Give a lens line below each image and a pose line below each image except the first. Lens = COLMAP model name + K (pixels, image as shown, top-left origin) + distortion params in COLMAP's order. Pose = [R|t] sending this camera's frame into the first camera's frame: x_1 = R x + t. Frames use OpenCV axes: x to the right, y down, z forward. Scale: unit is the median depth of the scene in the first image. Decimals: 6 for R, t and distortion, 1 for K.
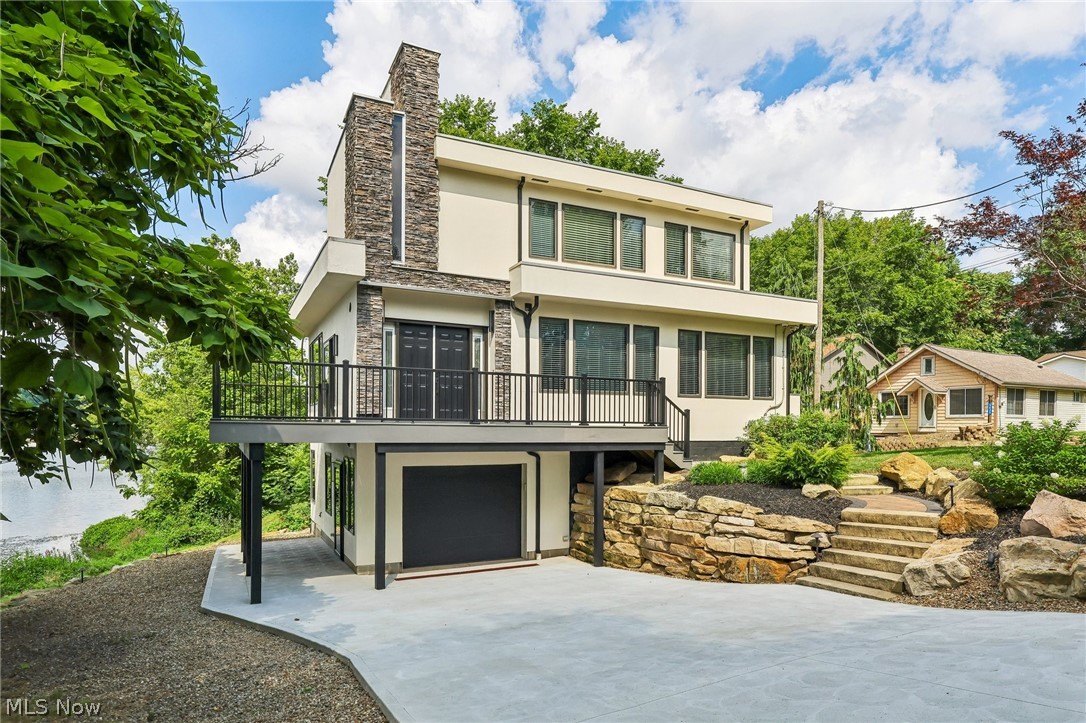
lens RADIAL K [[636.2, 0, 532.6], [0, 636.2, 426.3], [0, 0, 1]] dist [0.005993, 0.002038]
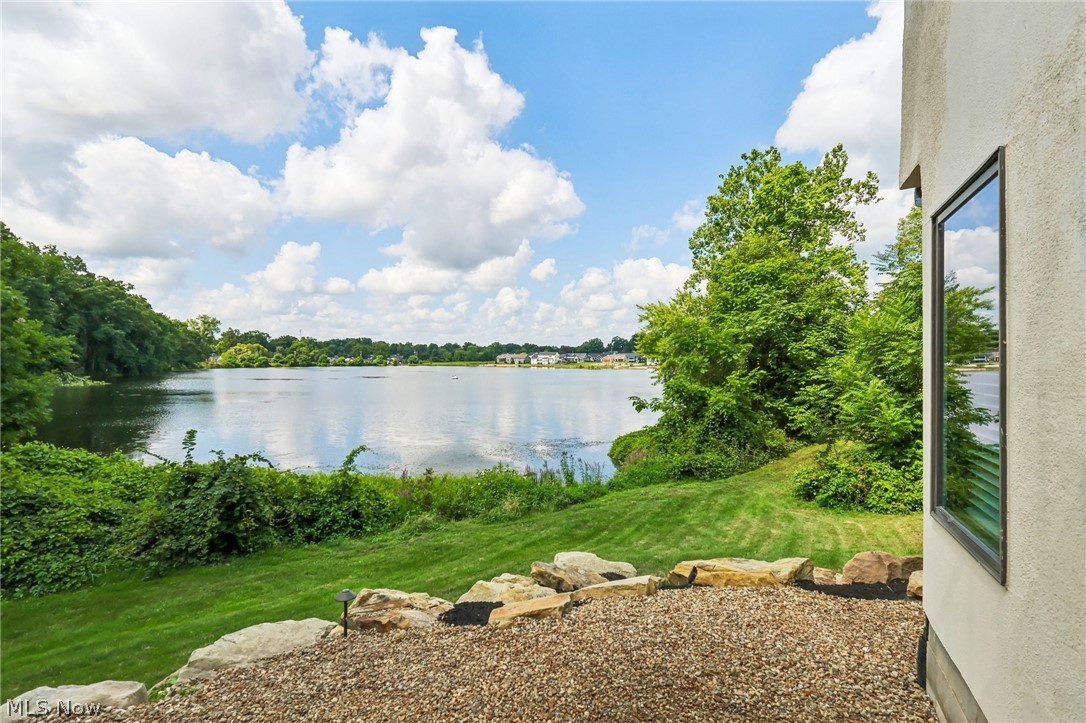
lens RADIAL K [[512.8, 0, 542.3], [0, 512.8, 360.5], [0, 0, 1]] dist [0.001693, 0.000271]
pose [[0.628401, -0.000521, -0.777890, -0.157809], [0.002816, 0.999995, 0.001605, 0.038757], [0.777885, -0.003199, 0.628399, 0.435476]]
